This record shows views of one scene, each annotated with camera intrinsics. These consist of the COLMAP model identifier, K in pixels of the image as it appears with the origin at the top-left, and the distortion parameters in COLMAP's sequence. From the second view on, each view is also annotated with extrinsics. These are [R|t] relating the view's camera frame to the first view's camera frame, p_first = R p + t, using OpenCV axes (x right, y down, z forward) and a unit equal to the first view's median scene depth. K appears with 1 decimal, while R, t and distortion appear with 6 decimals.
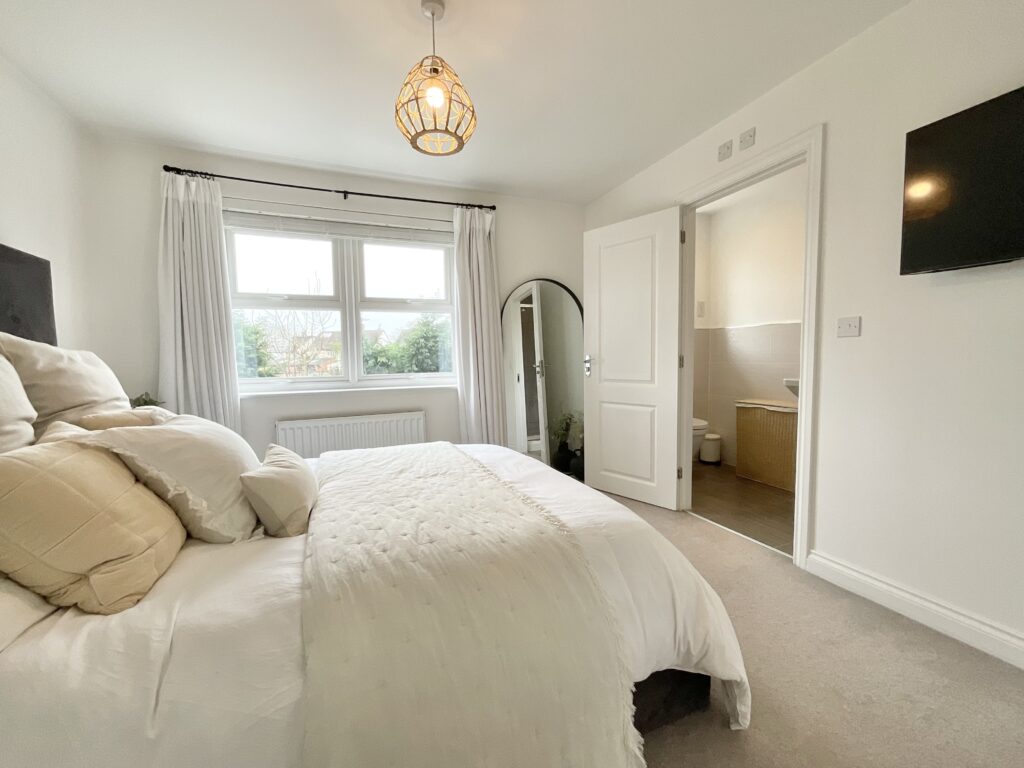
lens RADIAL K [[416.3, 0, 512.0], [0, 416.3, 384.0], [0, 0, 1]] dist [-0.000364, -0.000285]
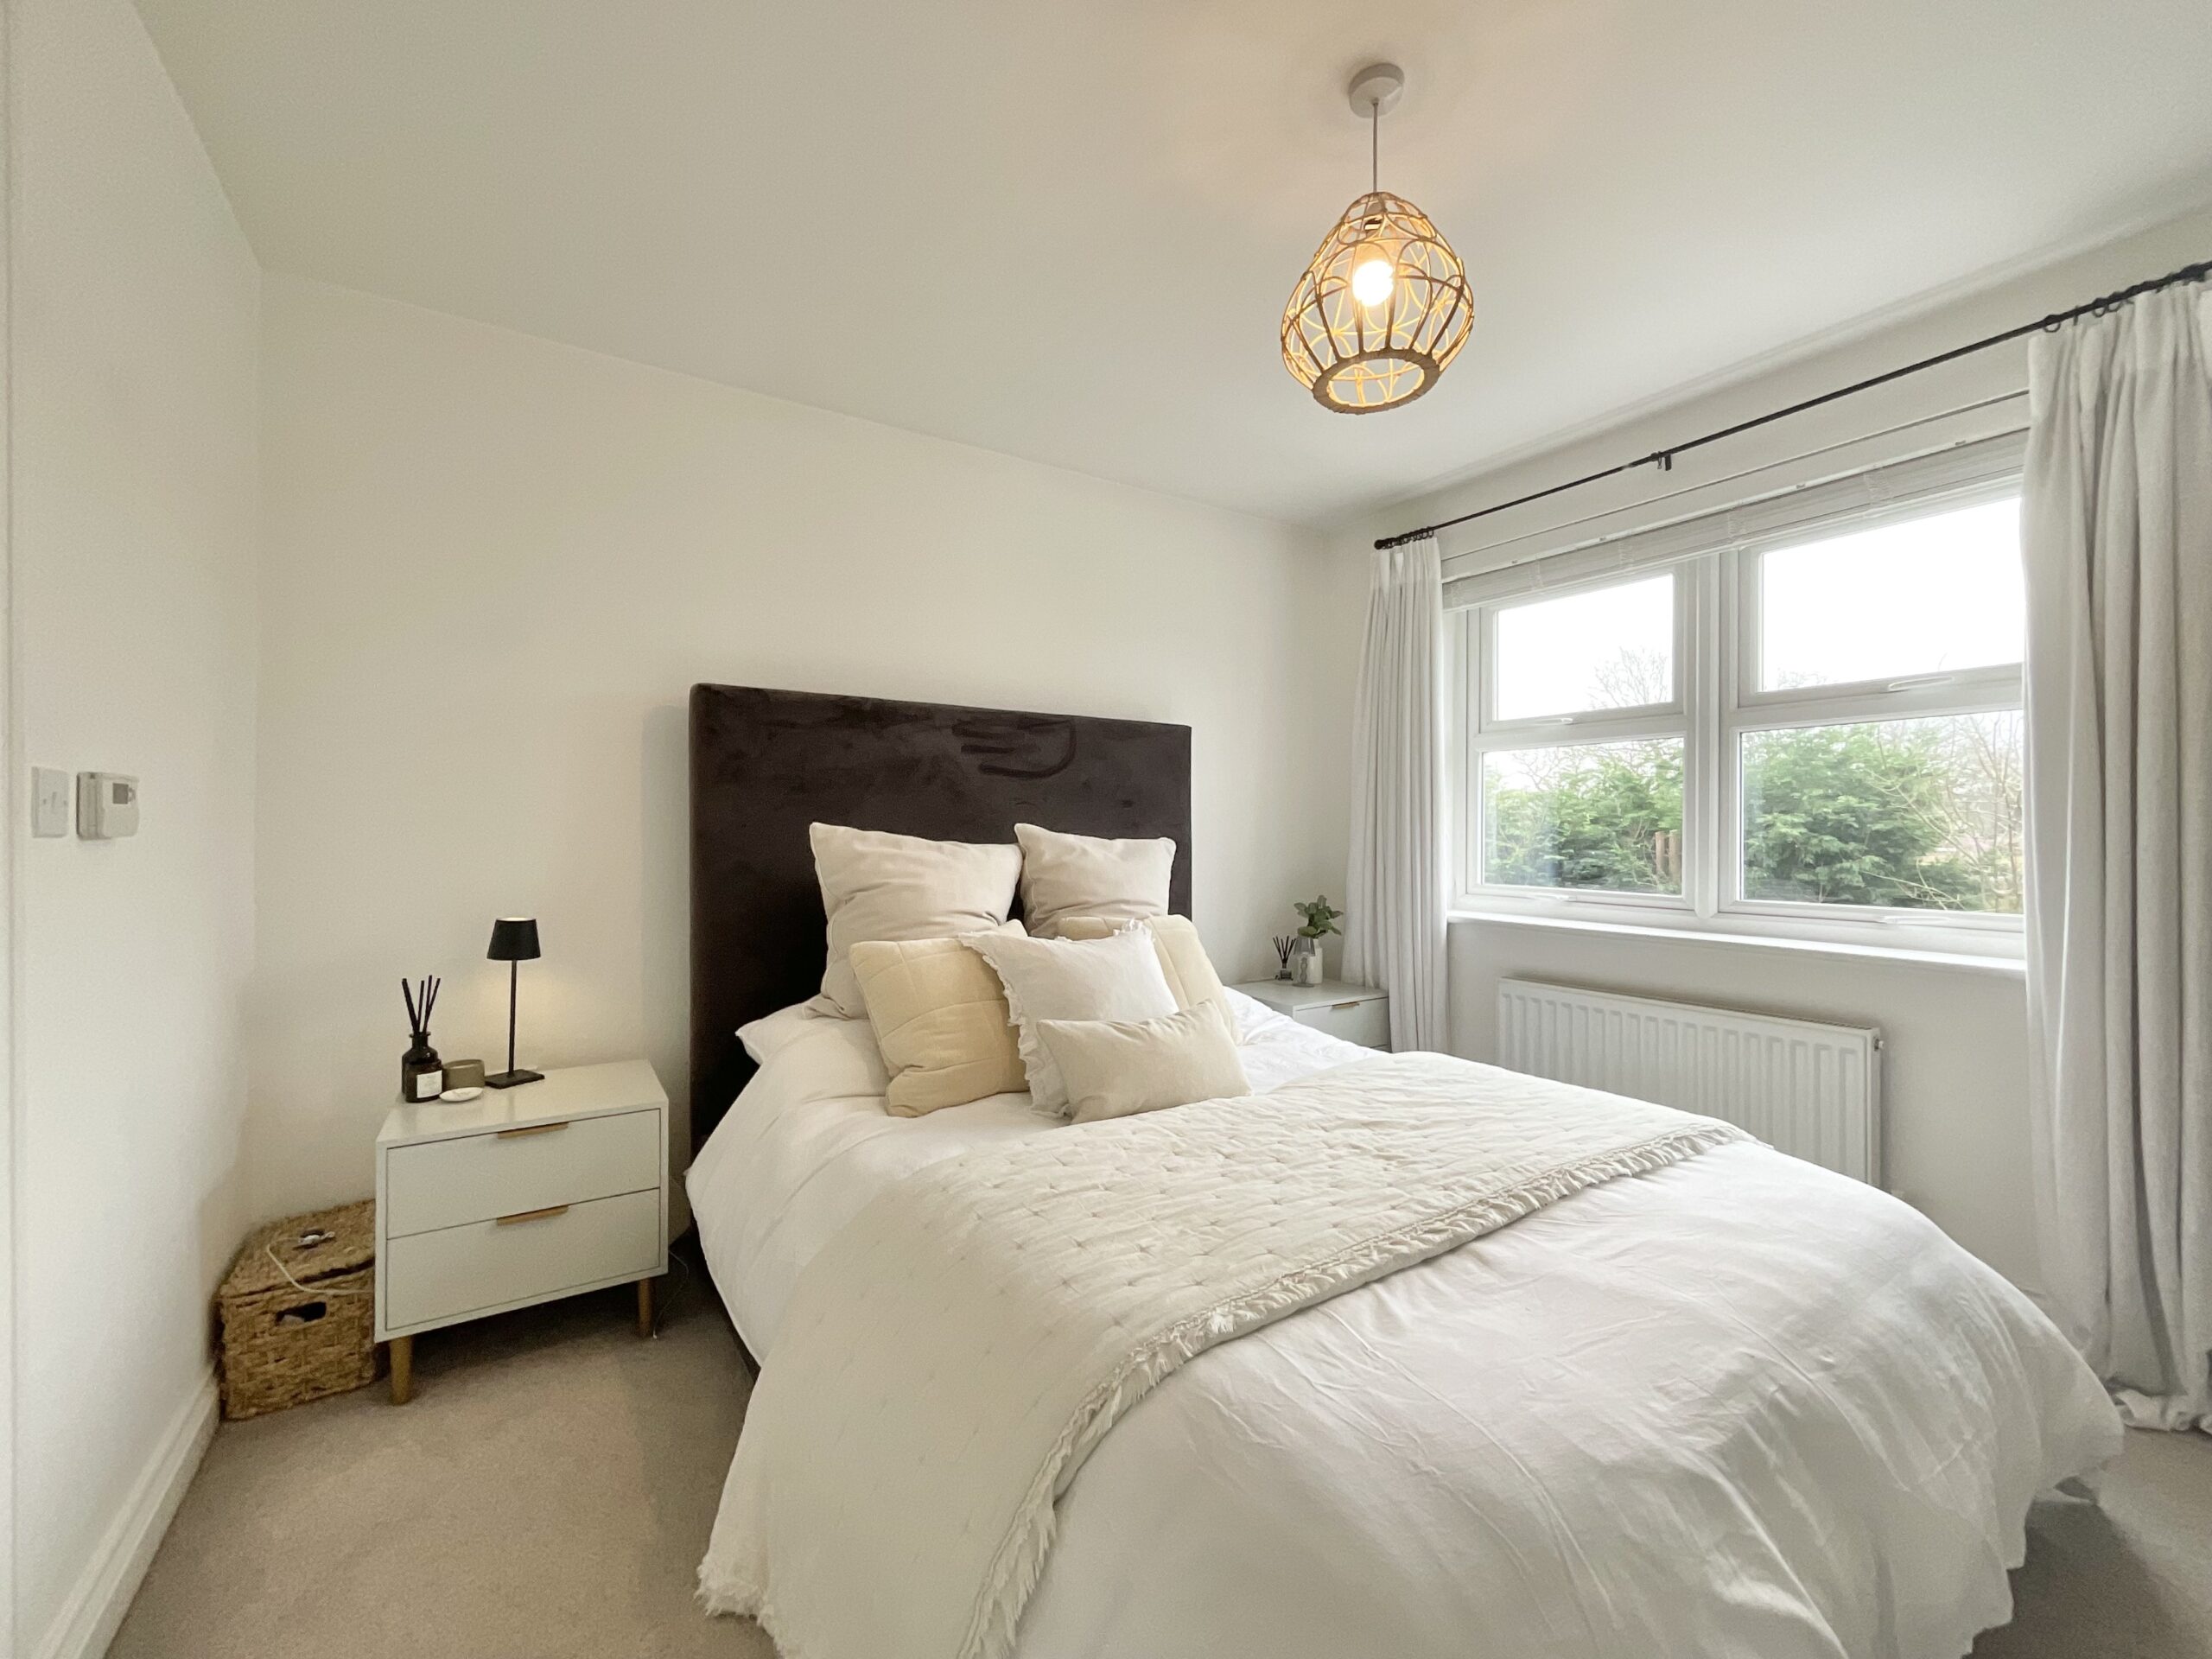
lens RADIAL K [[899.3, 0, 1106.0], [0, 899.3, 829.5], [0, 0, 1]] dist [-0.000364, -0.000285]
pose [[0.189980, 0.014594, -0.981680, 0.631435], [-0.070742, 0.997494, 0.001139, -0.086974], [0.979236, 0.069230, 0.190536, 0.531276]]
